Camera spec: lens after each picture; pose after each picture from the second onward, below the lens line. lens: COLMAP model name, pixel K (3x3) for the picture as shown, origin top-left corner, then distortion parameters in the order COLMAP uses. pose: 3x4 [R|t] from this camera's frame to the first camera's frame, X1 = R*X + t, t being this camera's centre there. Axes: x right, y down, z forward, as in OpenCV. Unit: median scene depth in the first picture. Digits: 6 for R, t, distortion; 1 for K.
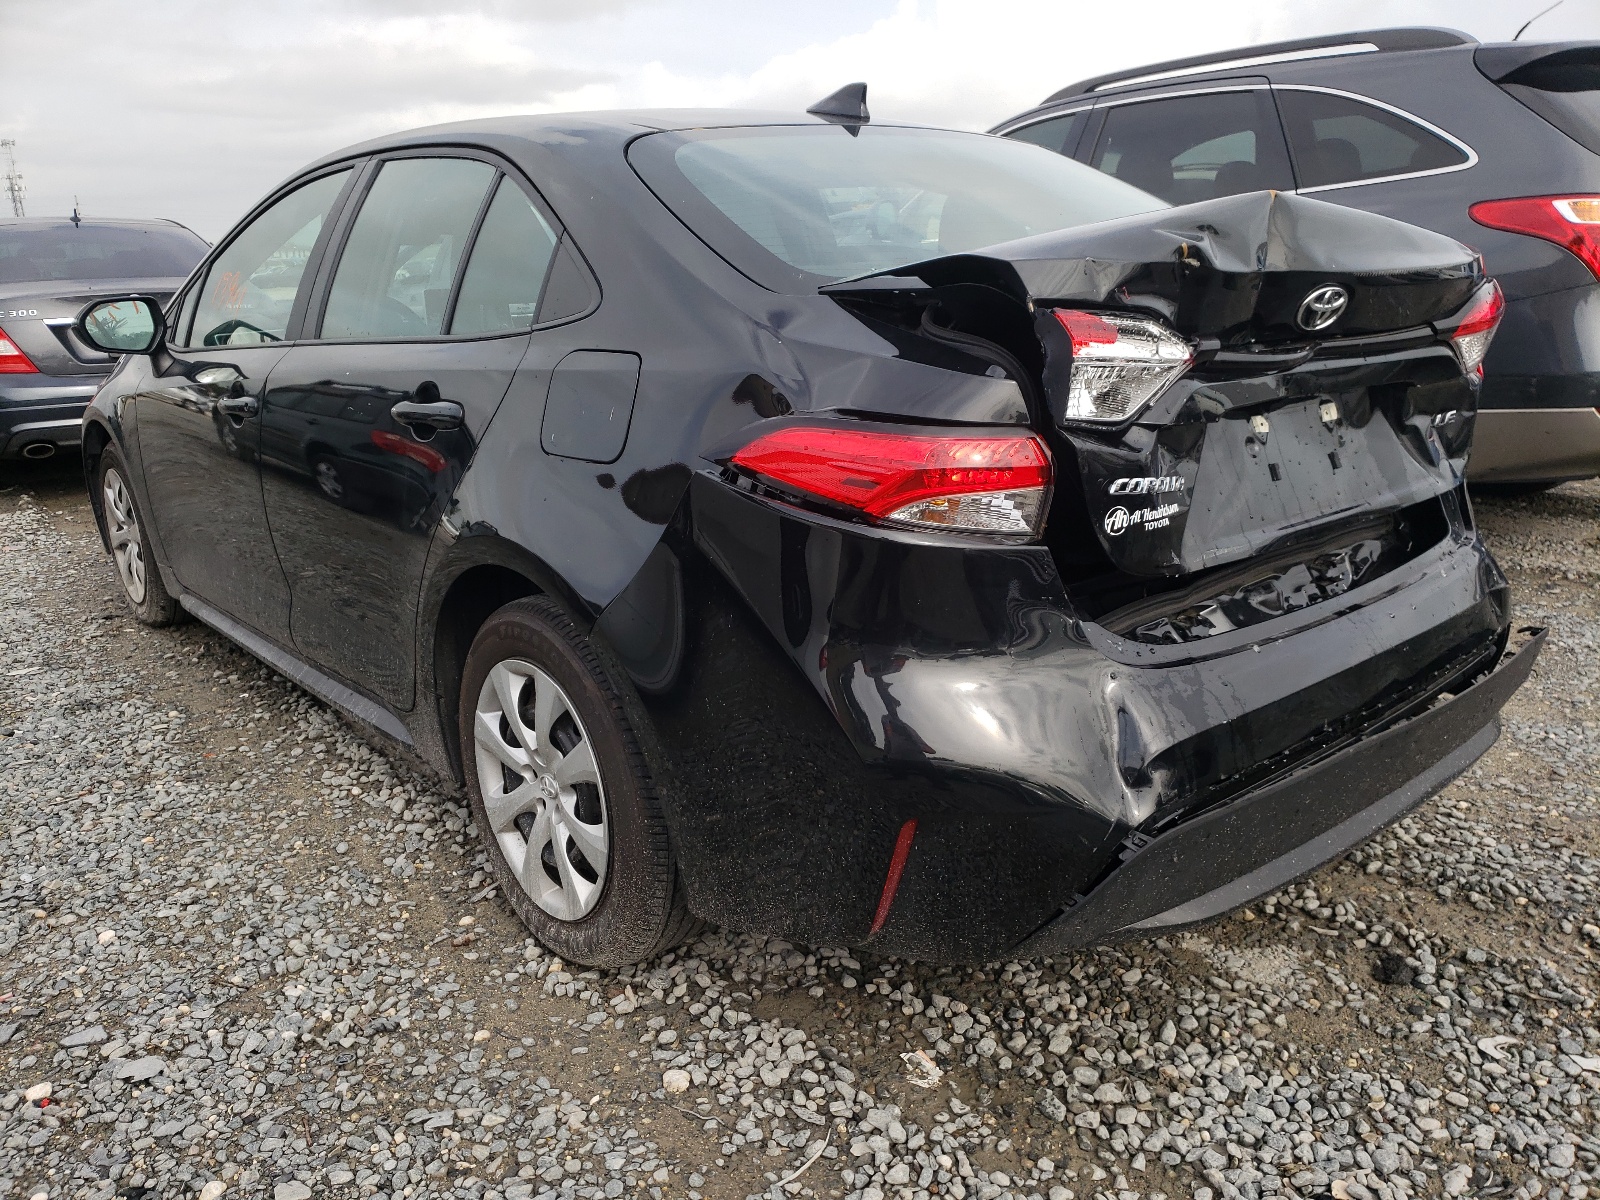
lens RADIAL K [[1198.5, 0, 800.0], [0, 1198.5, 600.0], [0, 0, 1]] dist [0.000239, 0.031157]
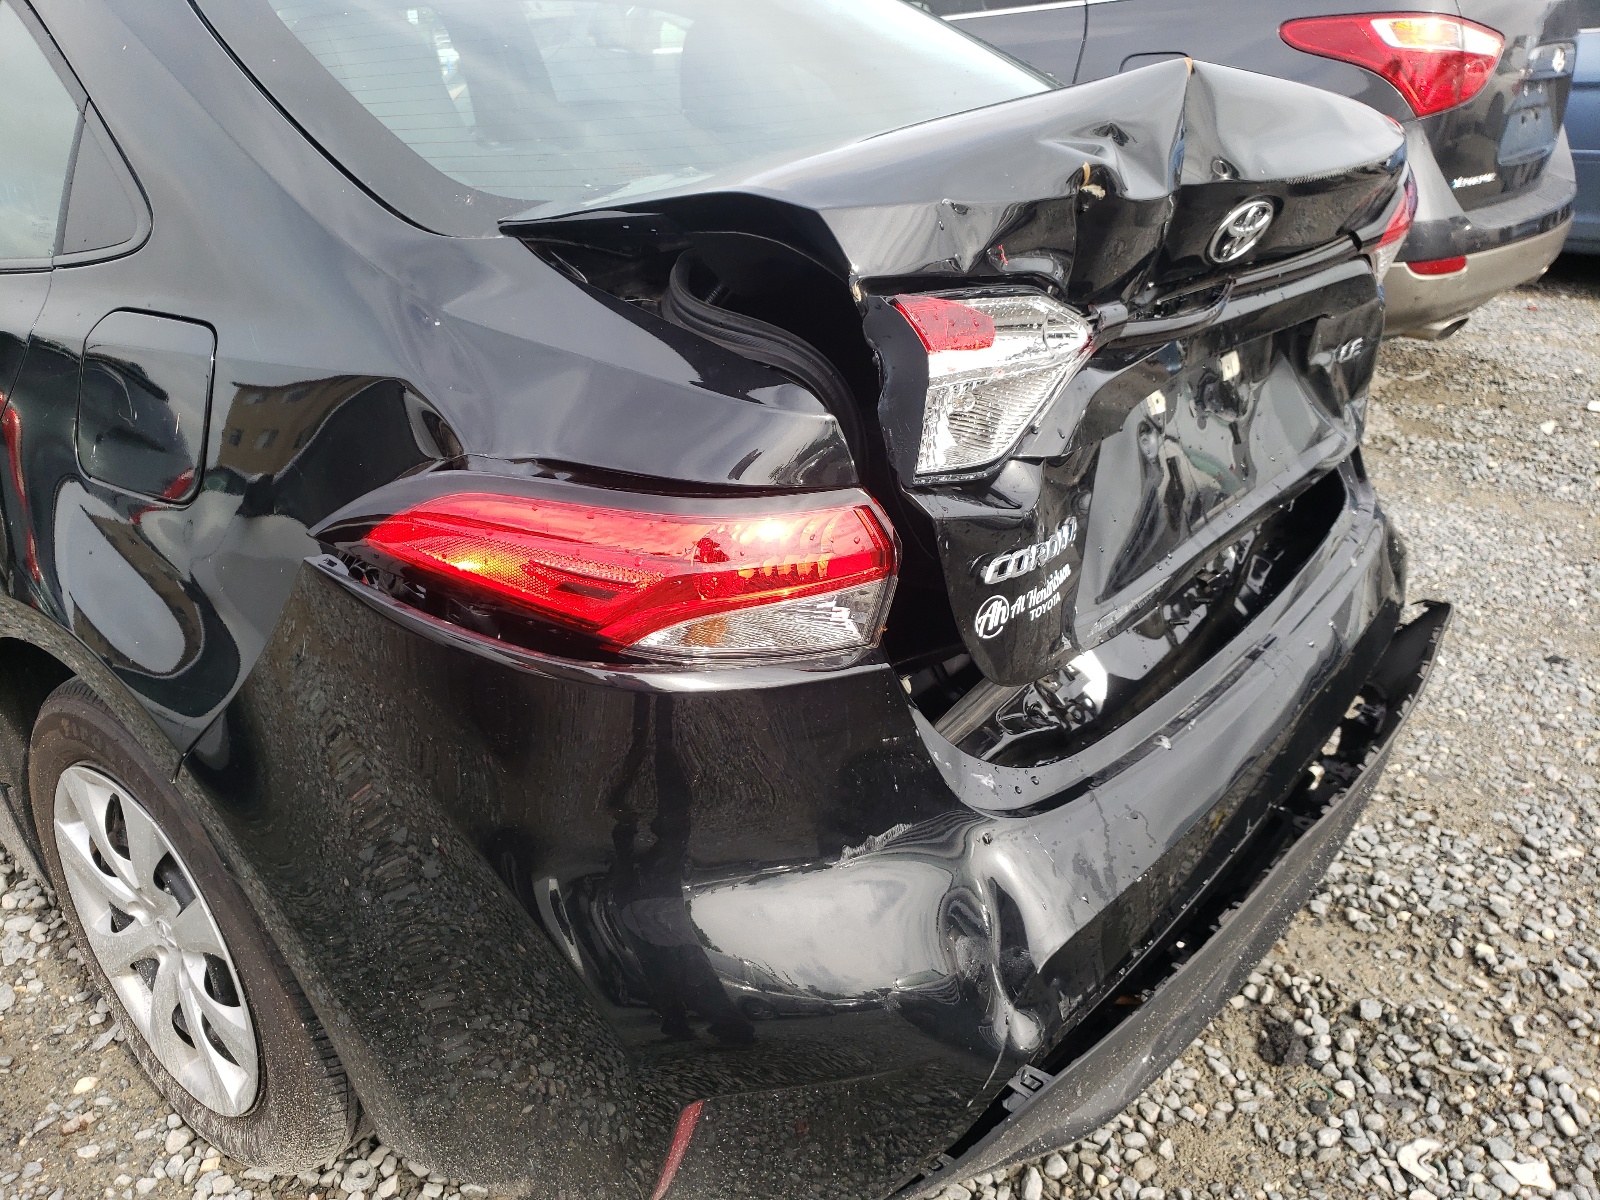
lens RADIAL K [[1224.2, 0, 751.3], [0, 1224.2, 599.4], [0, 0, 1]] dist [0.011056, 0.009153]
pose [[0.985550, -0.067702, 0.155267, 0.028448], [0.044847, 0.988232, 0.146238, -0.138483], [-0.163340, -0.137162, 0.976989, 0.299122]]
